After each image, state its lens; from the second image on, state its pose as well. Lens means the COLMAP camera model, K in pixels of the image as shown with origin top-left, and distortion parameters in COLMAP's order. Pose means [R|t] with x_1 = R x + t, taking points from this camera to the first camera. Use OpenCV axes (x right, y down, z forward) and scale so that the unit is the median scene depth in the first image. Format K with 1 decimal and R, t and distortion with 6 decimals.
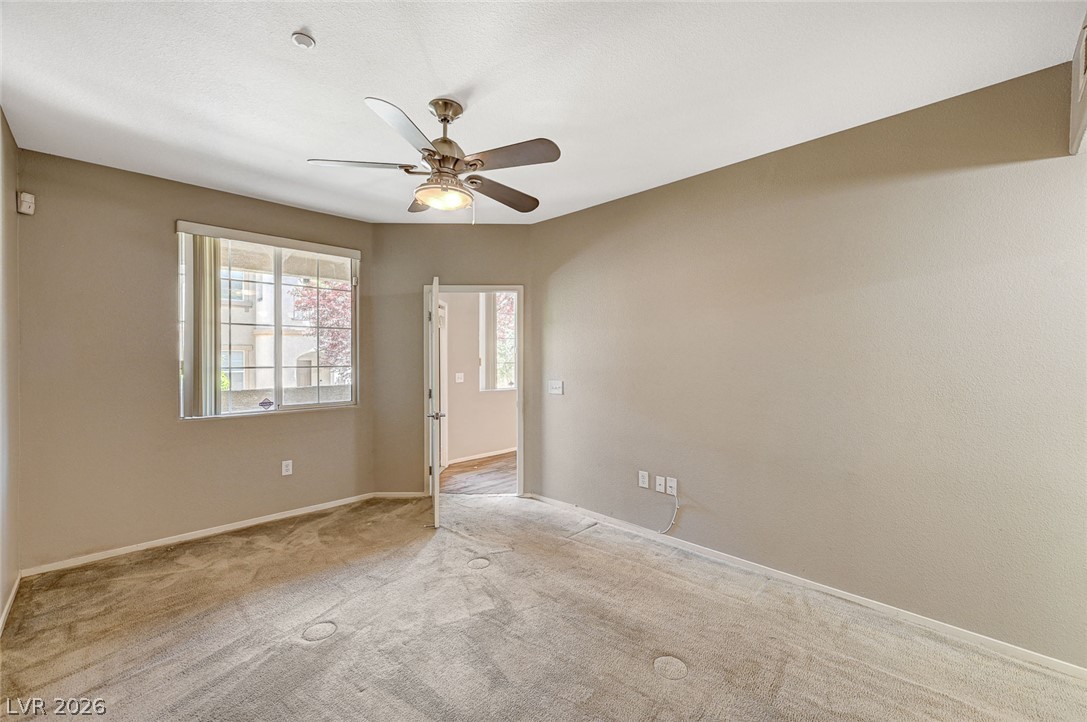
lens RADIAL K [[425.0, 0, 543.5], [0, 425.0, 361.0], [0, 0, 1]] dist [0.002269, 0.000198]
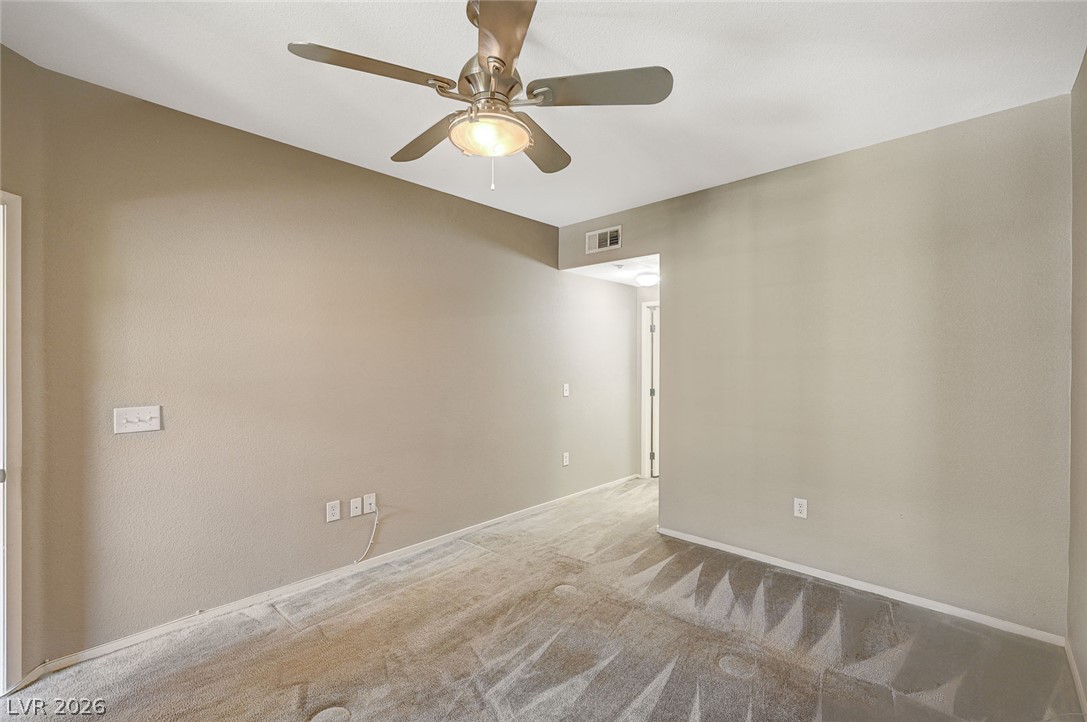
lens RADIAL K [[456.5, 0, 543.5], [0, 456.5, 361.0], [0, 0, 1]] dist [-0.001219, -0.000277]
pose [[0.009409, 0.001813, 0.999954, -0.652348], [0.013477, 0.999907, -0.001940, -0.003107], [-0.999865, 0.013495, 0.009384, 0.594645]]
